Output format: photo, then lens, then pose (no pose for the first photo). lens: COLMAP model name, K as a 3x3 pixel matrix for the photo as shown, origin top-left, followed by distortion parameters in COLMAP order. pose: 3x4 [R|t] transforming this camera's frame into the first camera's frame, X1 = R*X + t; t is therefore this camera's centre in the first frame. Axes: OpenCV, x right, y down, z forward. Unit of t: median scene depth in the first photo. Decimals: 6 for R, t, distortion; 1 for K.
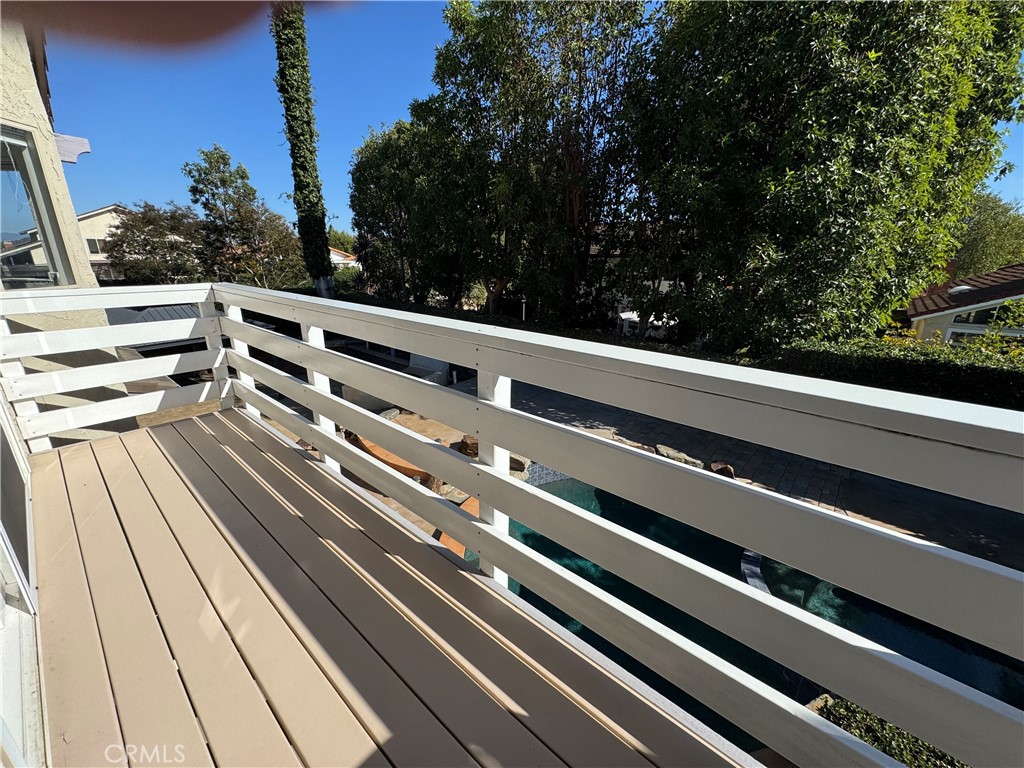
lens RADIAL K [[410.0, 0, 509.6], [0, 410.0, 382.8], [0, 0, 1]] dist [0.000657, -0.000978]
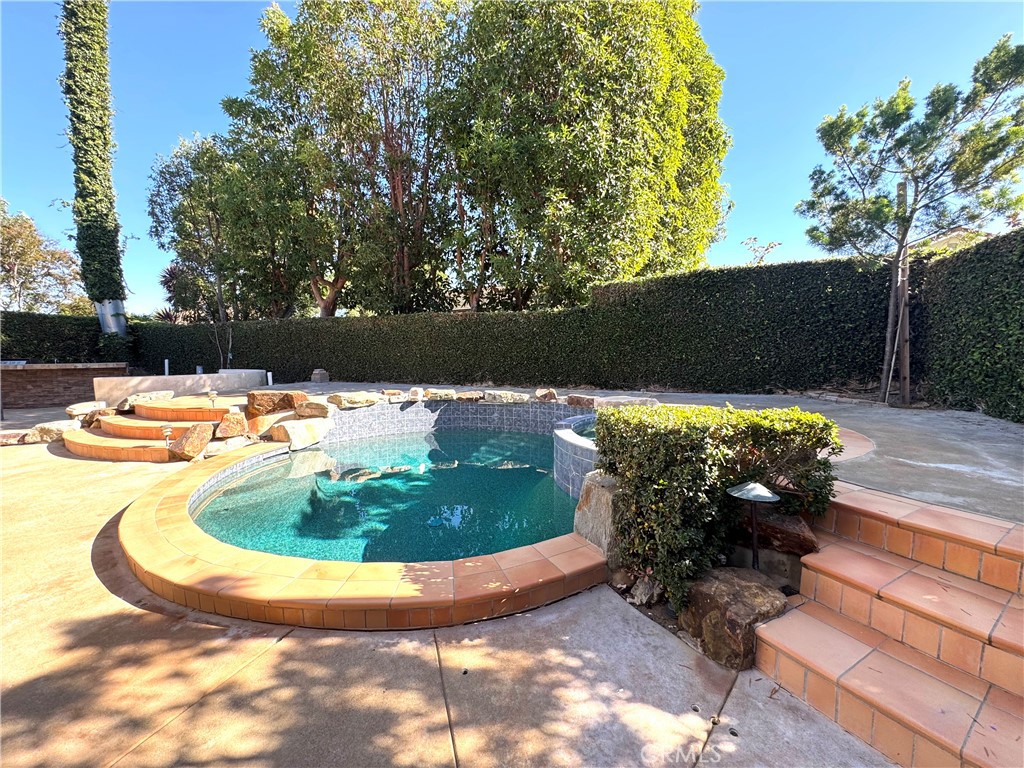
lens RADIAL K [[410.0, 0, 513.4], [0, 410.0, 385.8], [0, 0, 1]] dist [0.000657, -0.000978]
pose [[0.954691, -0.035093, 0.295523, 0.139980], [0.100476, 0.972723, -0.209080, 0.331006], [-0.280124, 0.229300, 0.932176, 0.101665]]
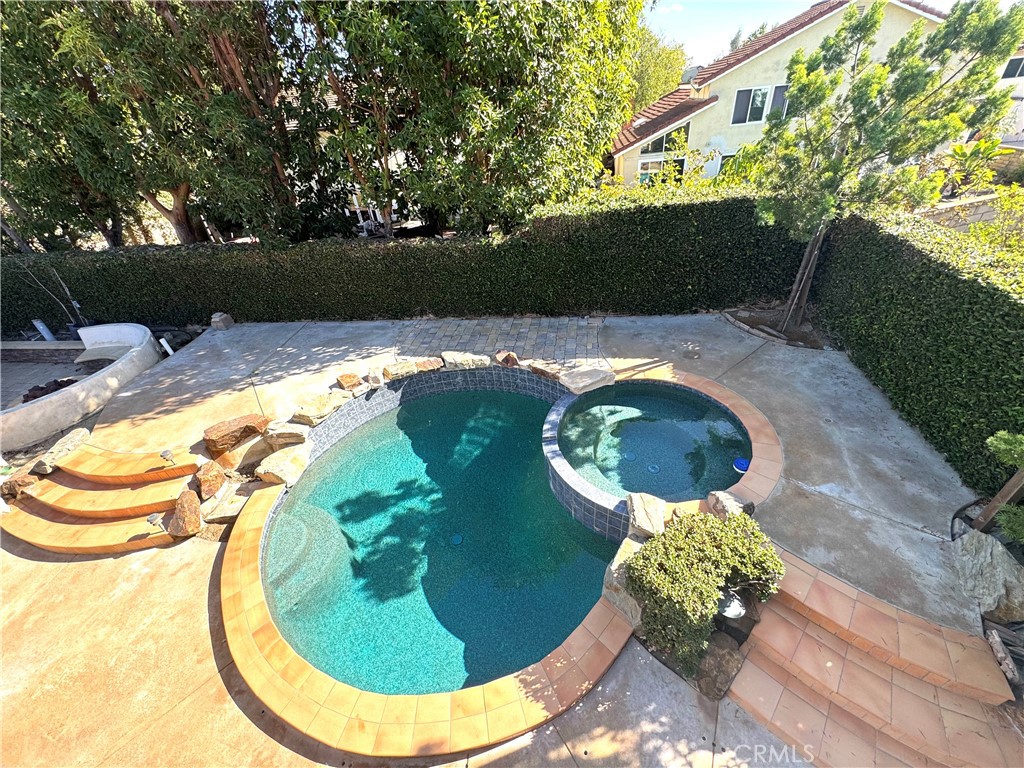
lens RADIAL K [[410.0, 0, 513.2], [0, 410.0, 380.6], [0, 0, 1]] dist [0.000657, -0.000978]
pose [[0.834281, -0.375650, 0.403561, 0.091428], [0.255534, 0.912056, 0.320712, -0.049723], [-0.488546, -0.164440, 0.856903, 0.104202]]
